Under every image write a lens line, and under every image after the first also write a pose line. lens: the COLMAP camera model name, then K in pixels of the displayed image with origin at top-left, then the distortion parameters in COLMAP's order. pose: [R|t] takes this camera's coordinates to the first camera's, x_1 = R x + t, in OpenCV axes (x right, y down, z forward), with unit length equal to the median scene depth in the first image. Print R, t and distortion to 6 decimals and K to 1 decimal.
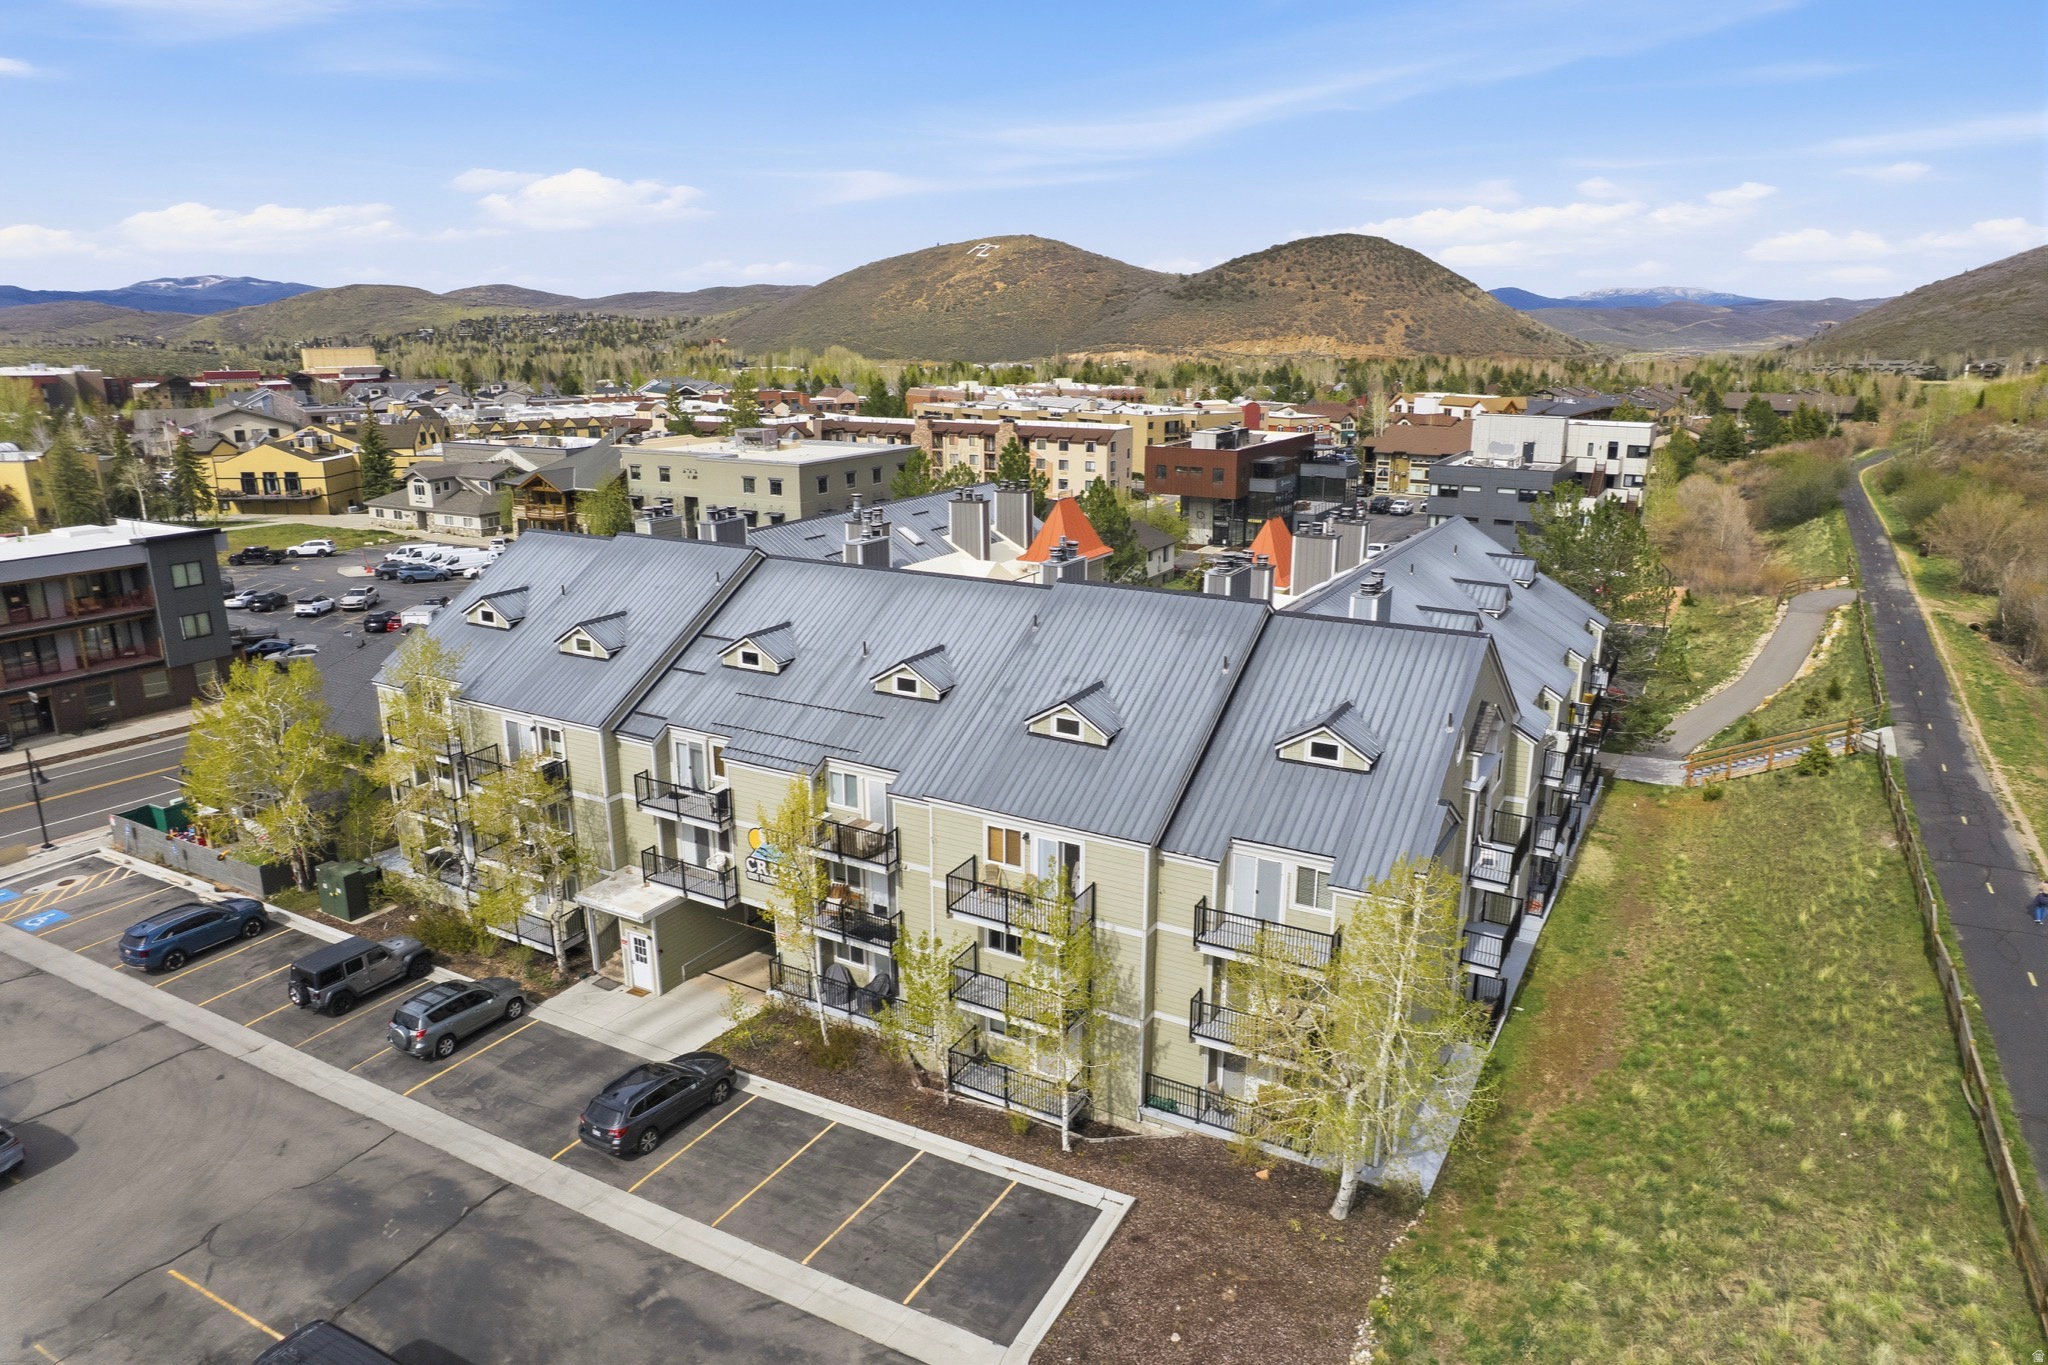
lens RADIAL K [[1285.8, 0, 1024.0], [0, 1285.8, 682.5], [0, 0, 1]] dist [-0.025711, 0.001245]
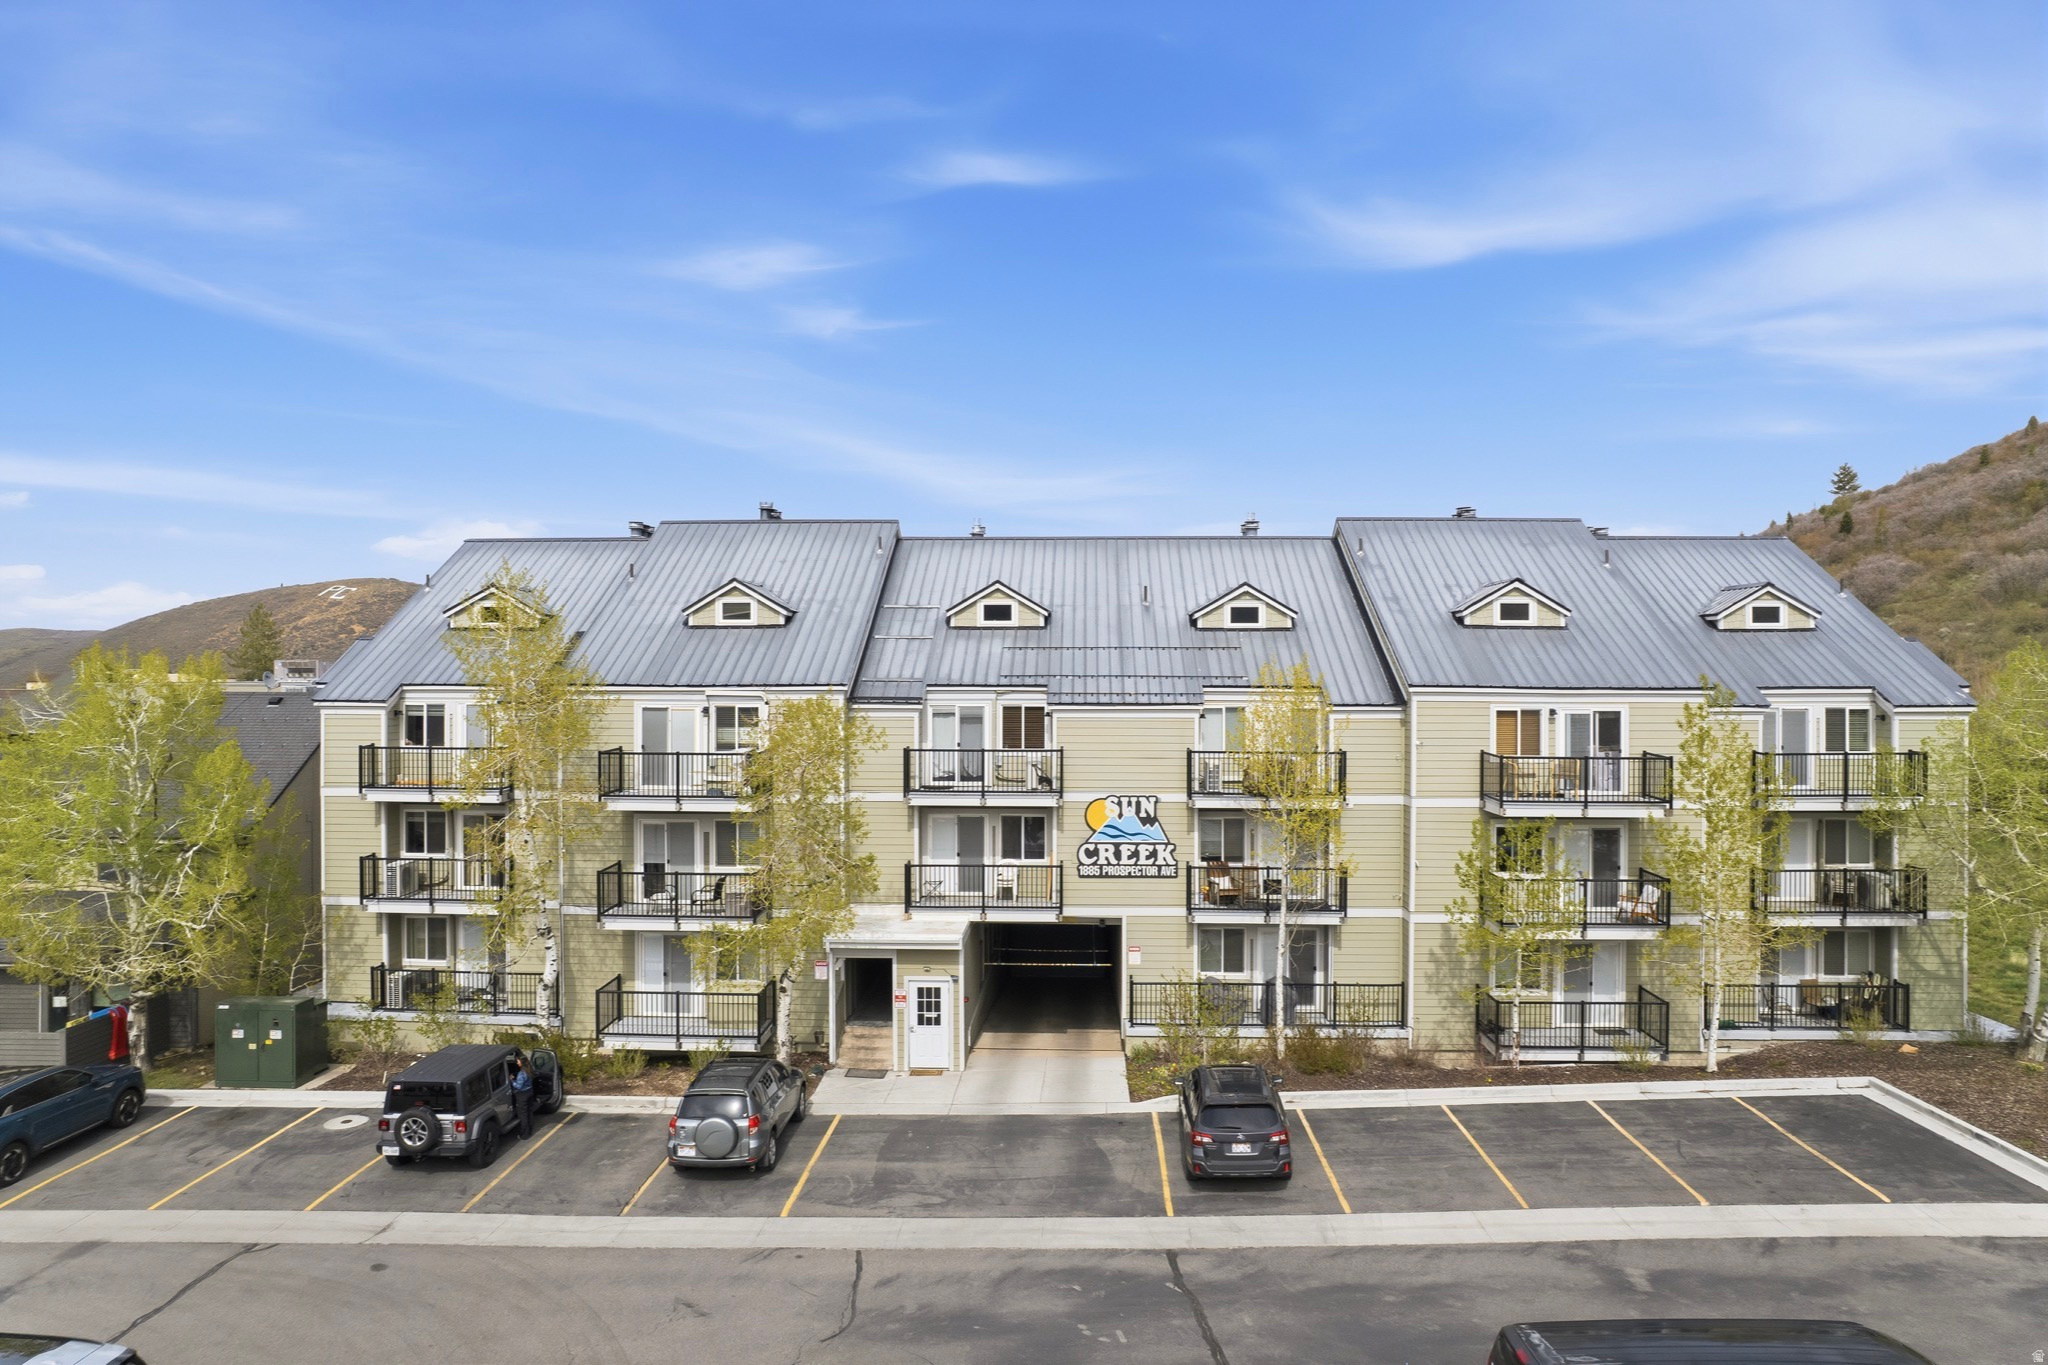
lens RADIAL K [[1285.8, 0, 1024.0], [0, 1285.8, 682.5], [0, 0, 1]] dist [-0.025711, 0.001245]
pose [[0.889876, 0.001555, 0.456199, -0.575174], [0.119907, 0.964037, -0.237181, 0.215377], [-0.440162, 0.265763, 0.857687, 0.358413]]
